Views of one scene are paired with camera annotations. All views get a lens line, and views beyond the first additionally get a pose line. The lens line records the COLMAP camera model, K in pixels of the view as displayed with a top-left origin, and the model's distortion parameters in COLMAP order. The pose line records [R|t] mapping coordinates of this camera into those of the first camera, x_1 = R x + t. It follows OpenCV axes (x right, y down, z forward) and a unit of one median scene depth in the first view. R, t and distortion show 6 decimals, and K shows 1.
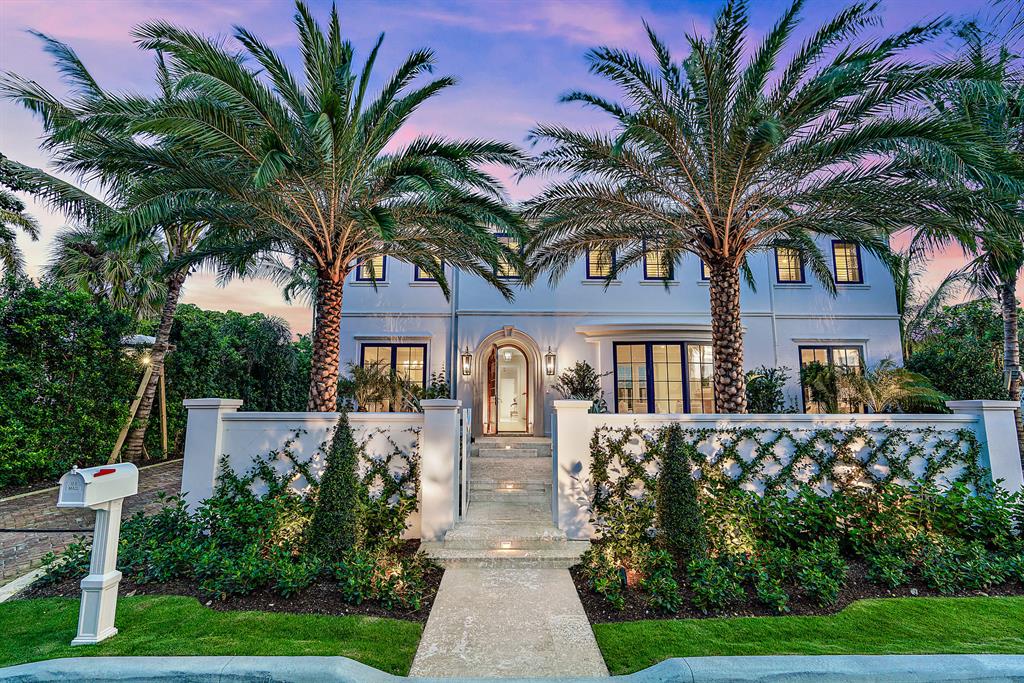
lens RADIAL K [[468.7, 0, 512.0], [0, 468.7, 341.5], [0, 0, 1]] dist [-0.001461, -0.000191]
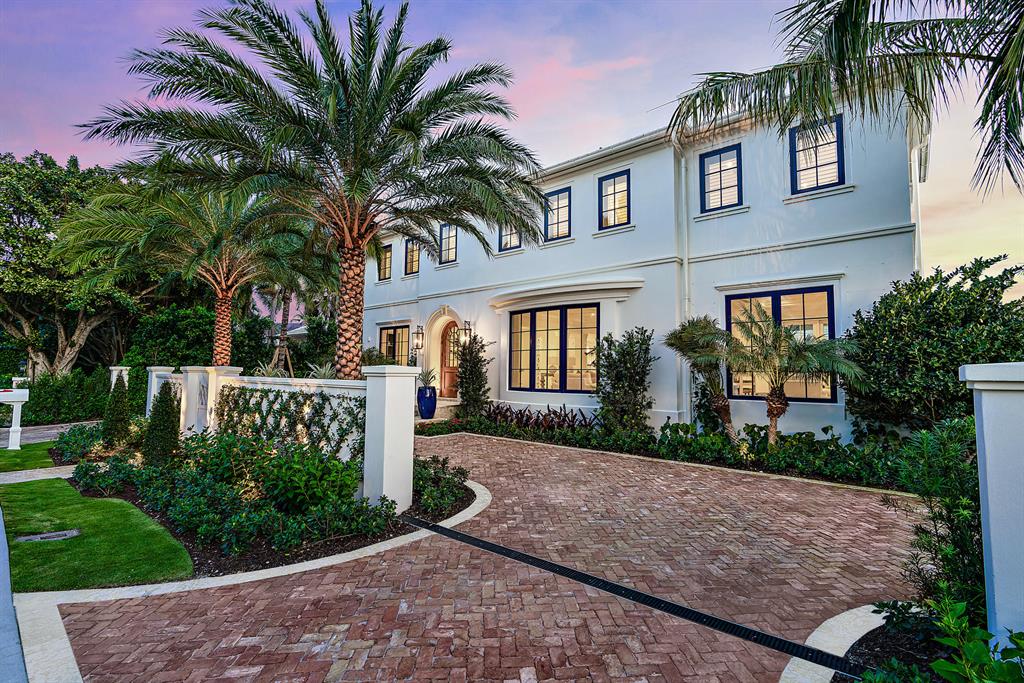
lens RADIAL K [[468.7, 0, 512.0], [0, 468.7, 341.5], [0, 0, 1]] dist [-0.001461, -0.000191]
pose [[0.760330, -0.039632, -0.648327, 0.883923], [0.074561, 0.996864, 0.026504, 0.038314], [0.645244, -0.068492, 0.760900, 0.243298]]
